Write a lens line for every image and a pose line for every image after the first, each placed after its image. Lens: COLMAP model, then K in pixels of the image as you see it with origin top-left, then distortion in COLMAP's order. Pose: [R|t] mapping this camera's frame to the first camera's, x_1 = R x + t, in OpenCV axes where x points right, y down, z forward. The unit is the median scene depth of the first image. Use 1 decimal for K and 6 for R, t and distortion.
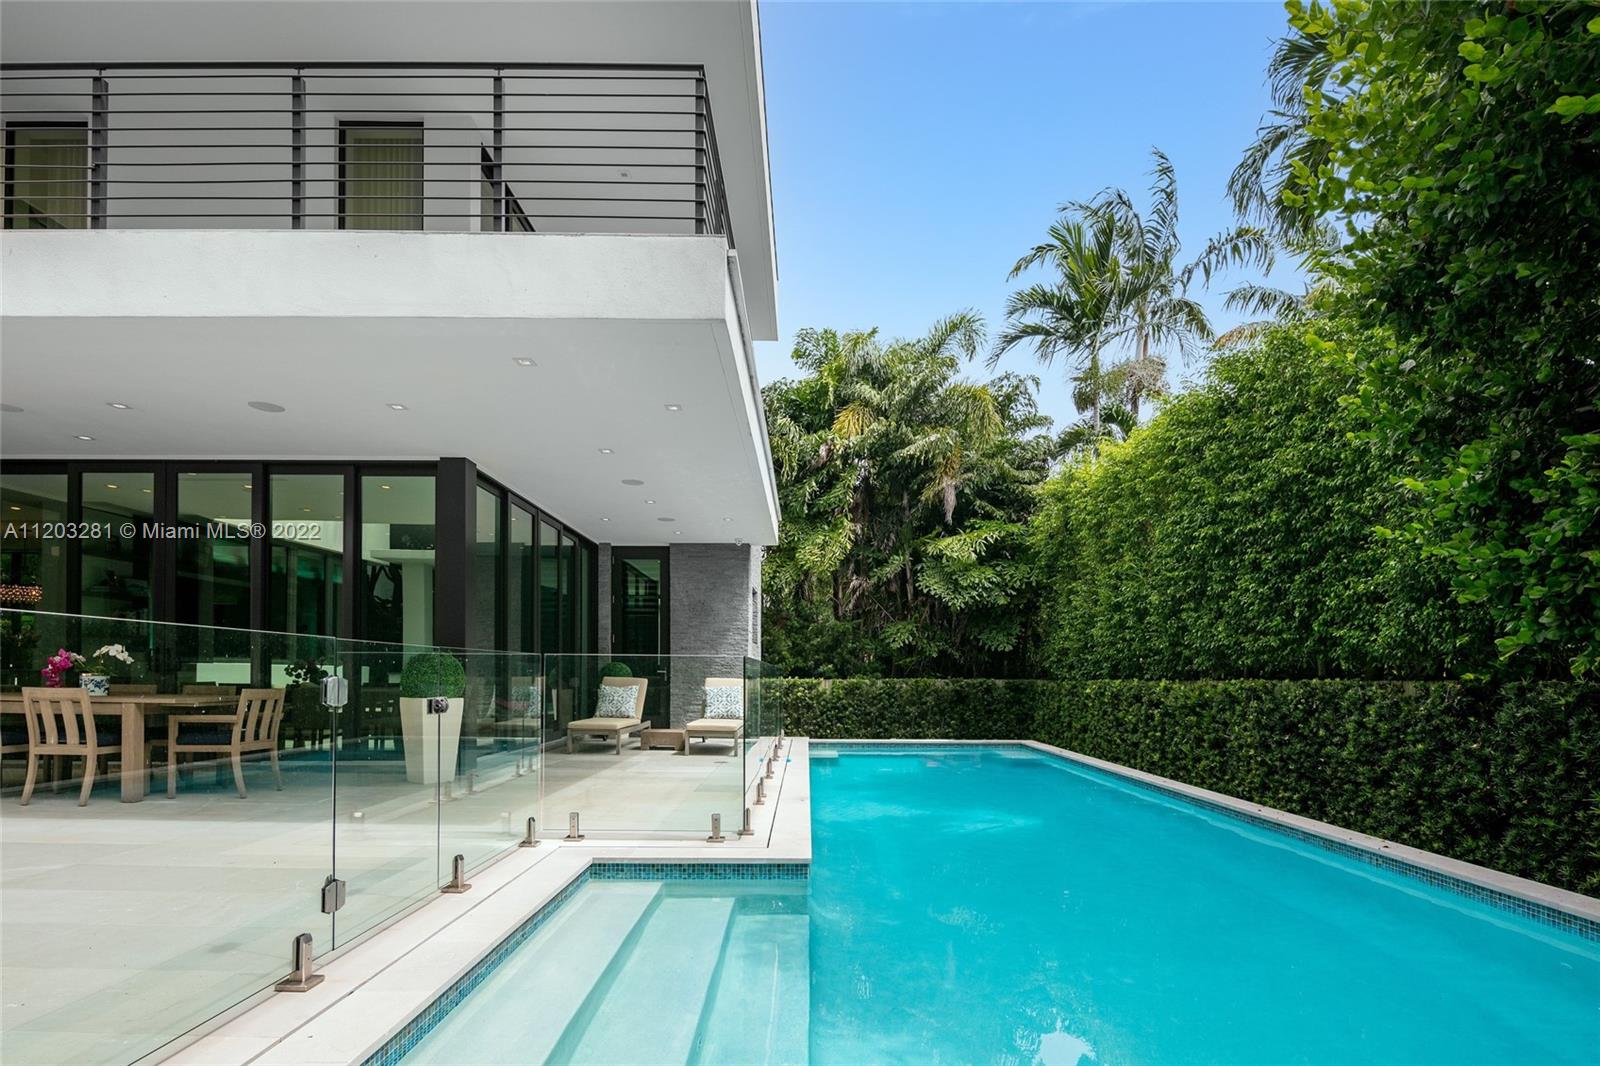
lens RADIAL K [[785.6, 0, 803.8], [0, 785.6, 668.7], [0, 0, 1]] dist [0.011692, -0.004941]
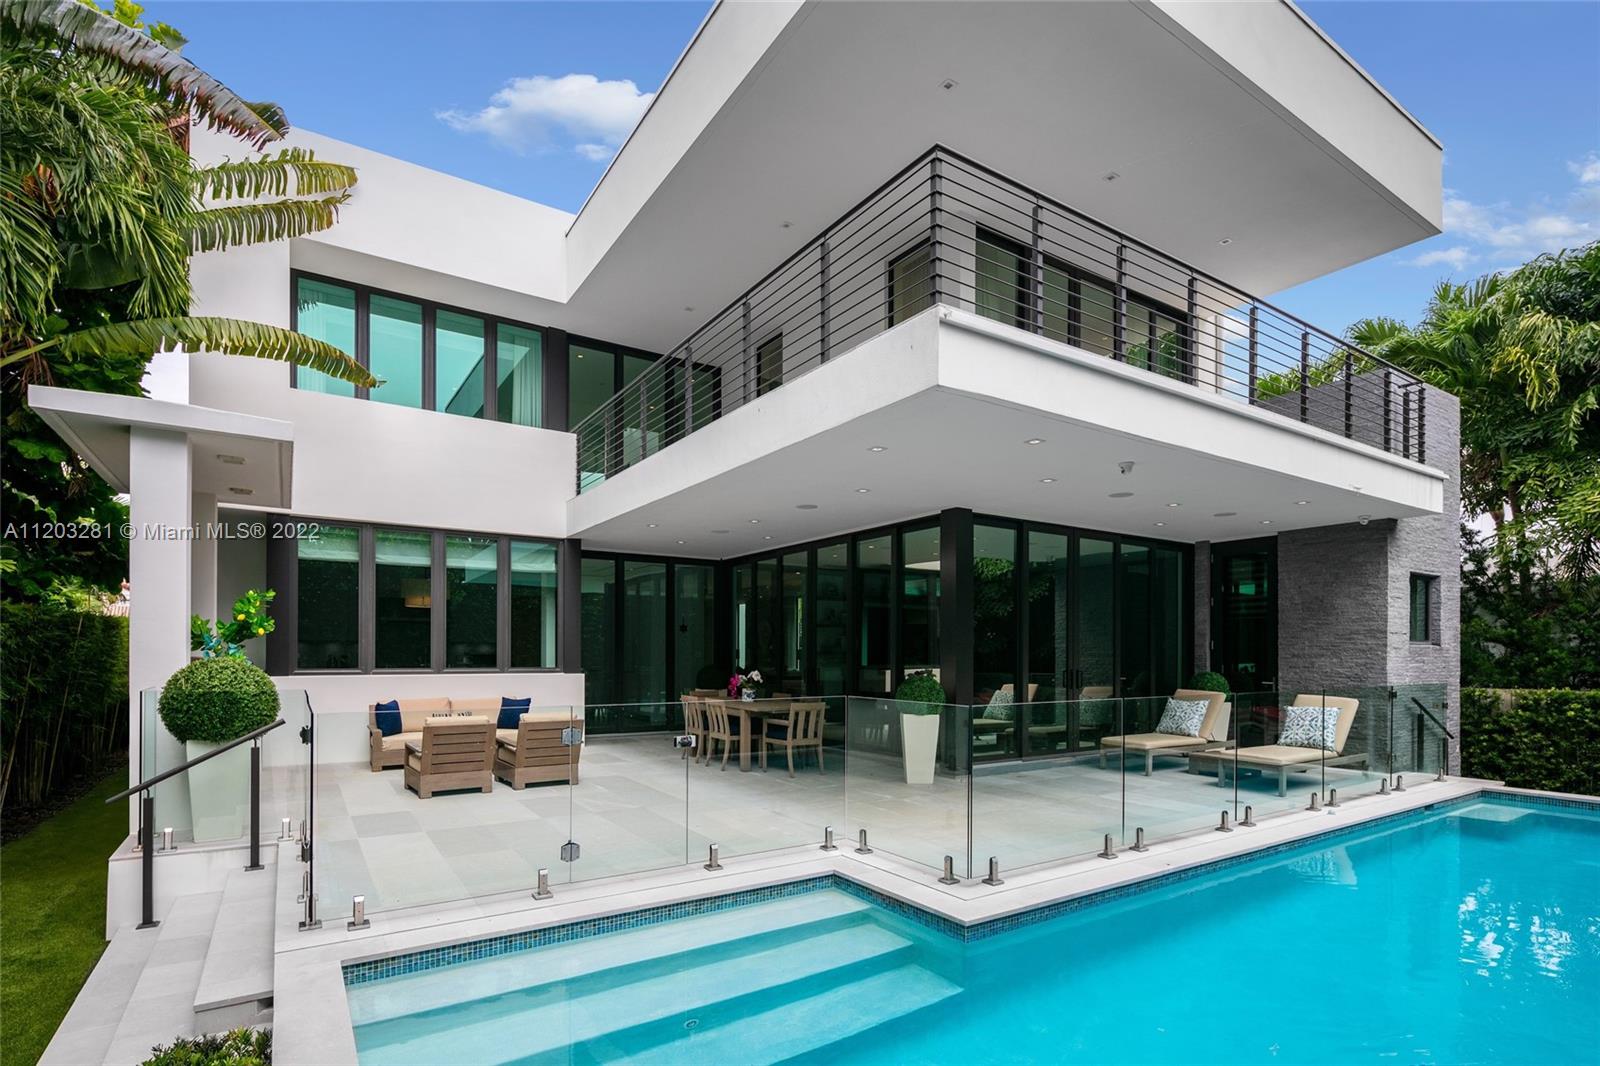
lens RADIAL K [[785.6, 0, 794.0], [0, 785.6, 659.5], [0, 0, 1]] dist [0.011692, -0.004941]
pose [[0.549946, -0.004187, -0.835190, 0.386641], [0.006177, 0.999980, -0.000946, -0.040952], [0.835177, -0.004639, 0.549961, 0.167114]]
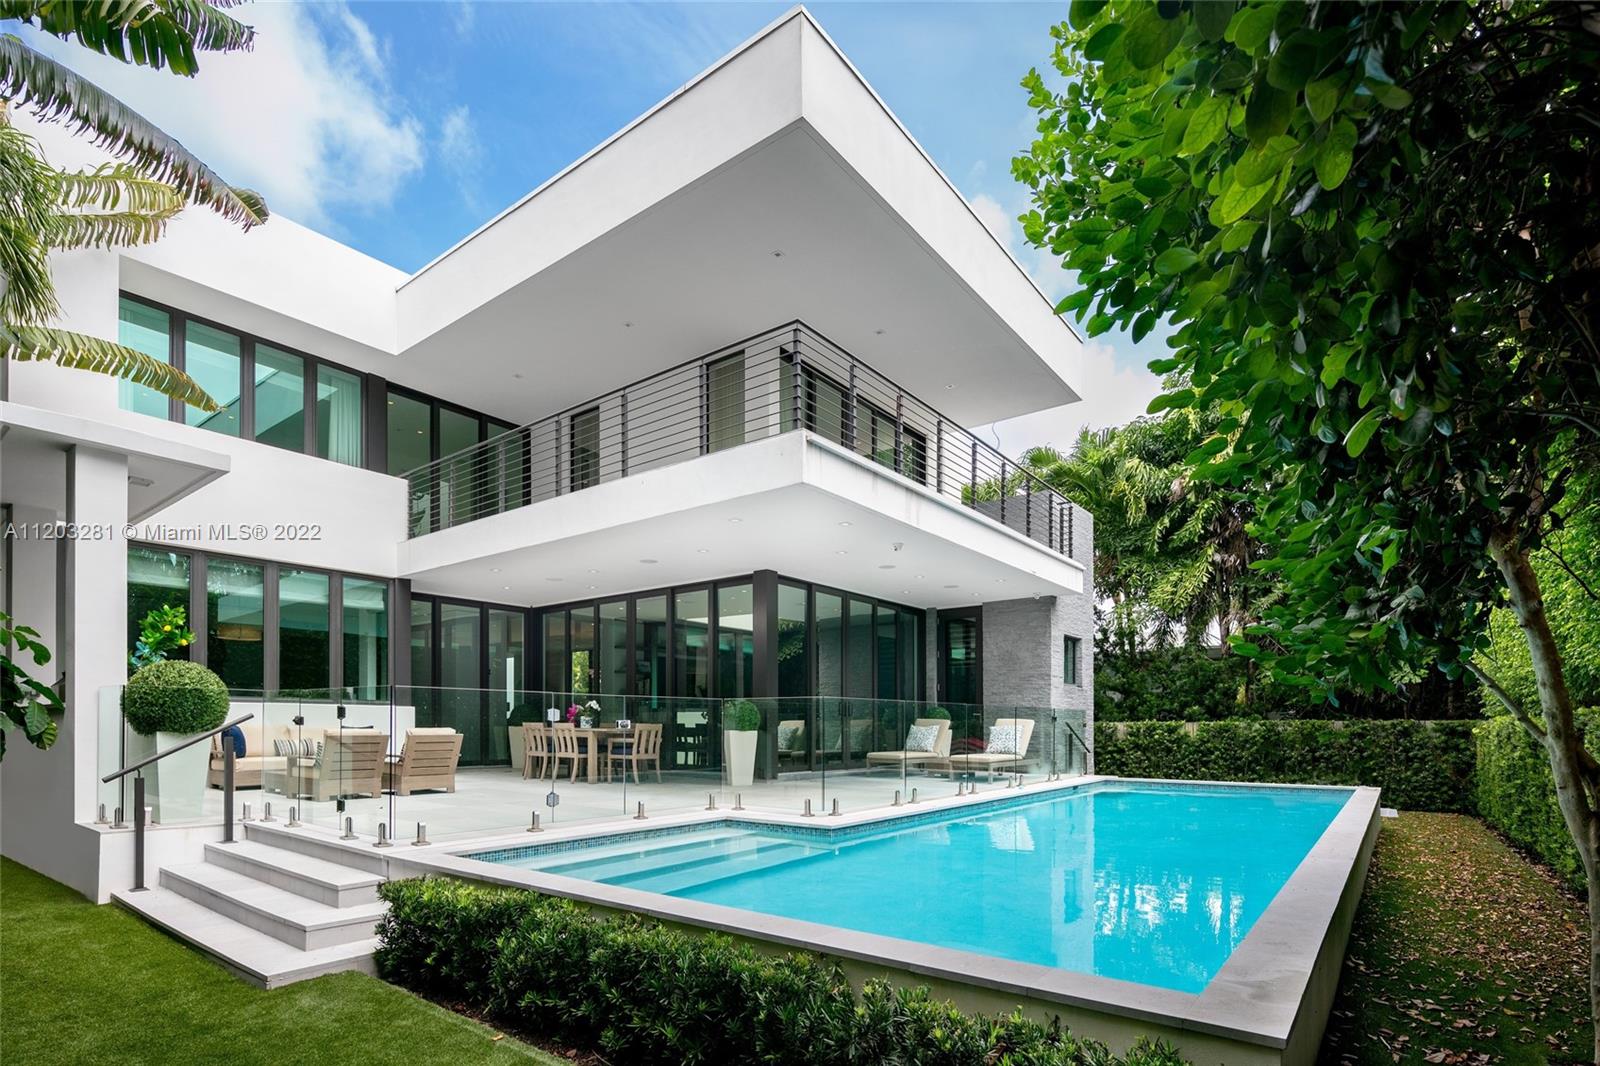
lens RADIAL K [[785.6, 0, 782.8], [0, 785.6, 729.6], [0, 0, 1]] dist [0.011692, -0.004941]
pose [[0.784196, -0.004452, -0.620497, 0.484033], [0.010074, 0.999934, 0.005558, 0.025620], [0.620432, -0.010609, 0.784189, -0.124093]]
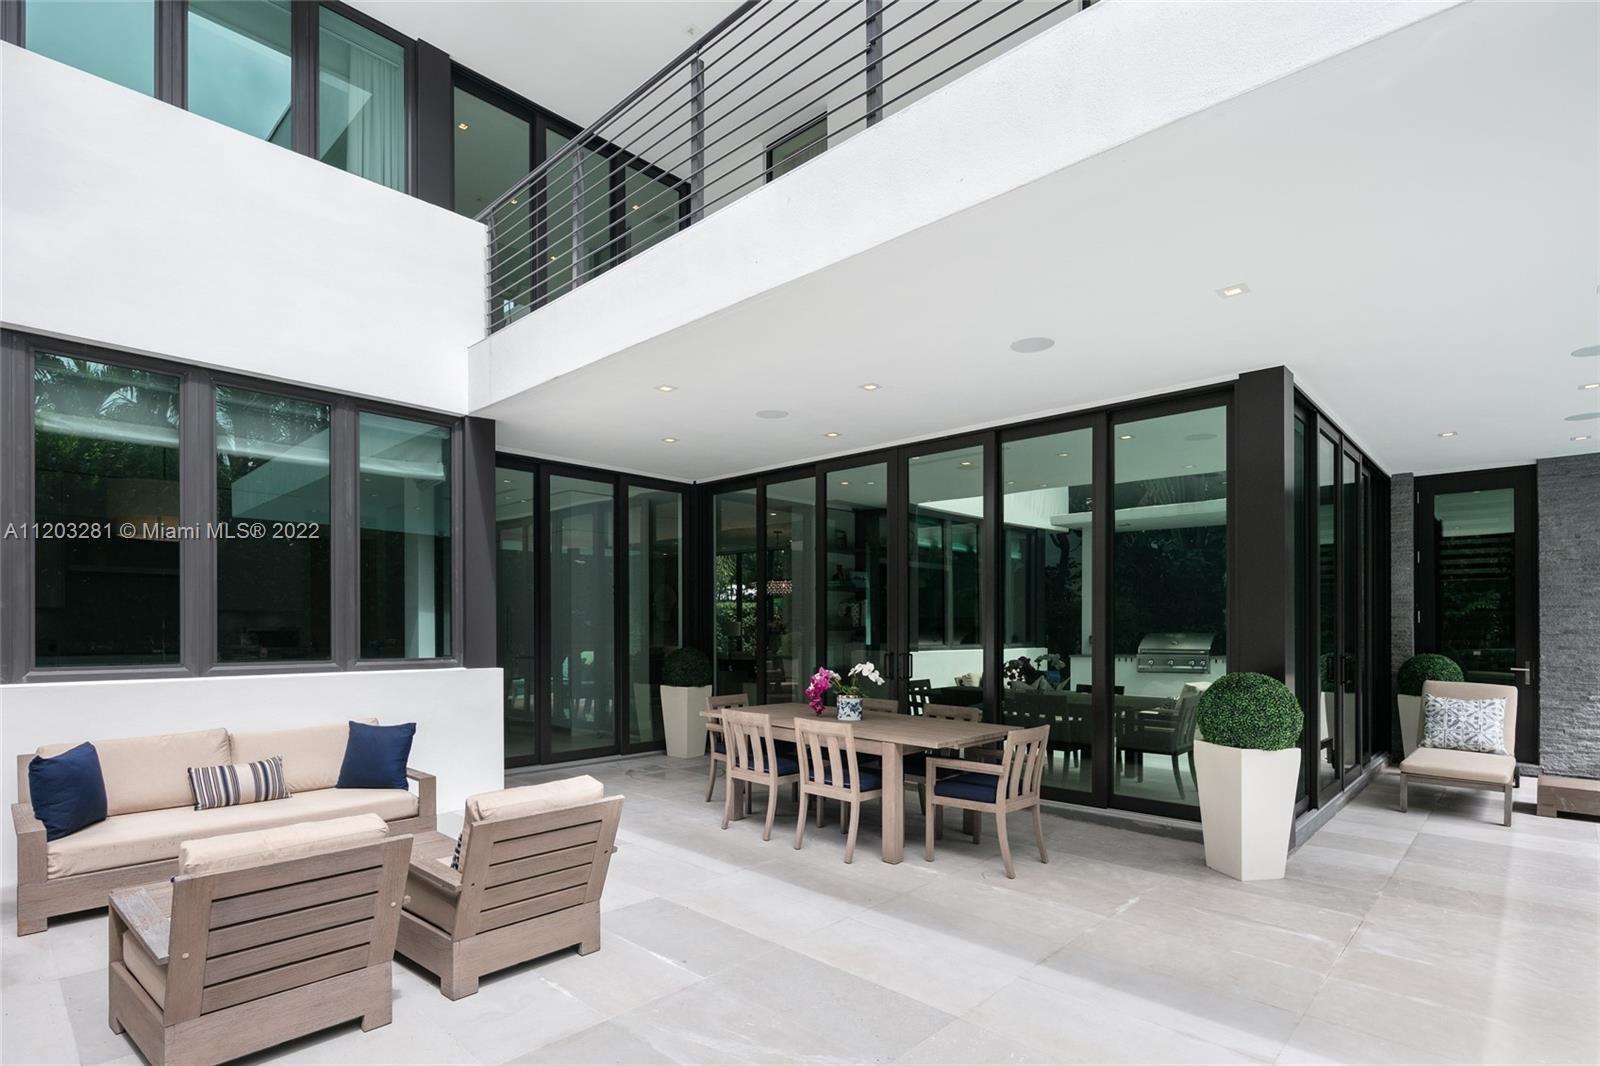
lens RADIAL K [[785.6, 0, 799.7], [0, 785.6, 630.0], [0, 0, 1]] dist [0.011692, -0.004941]
pose [[0.739685, -0.001409, -0.672952, -0.282229], [0.008484, 0.999938, 0.007232, -0.059517], [0.672900, -0.011059, 0.739651, 0.254294]]
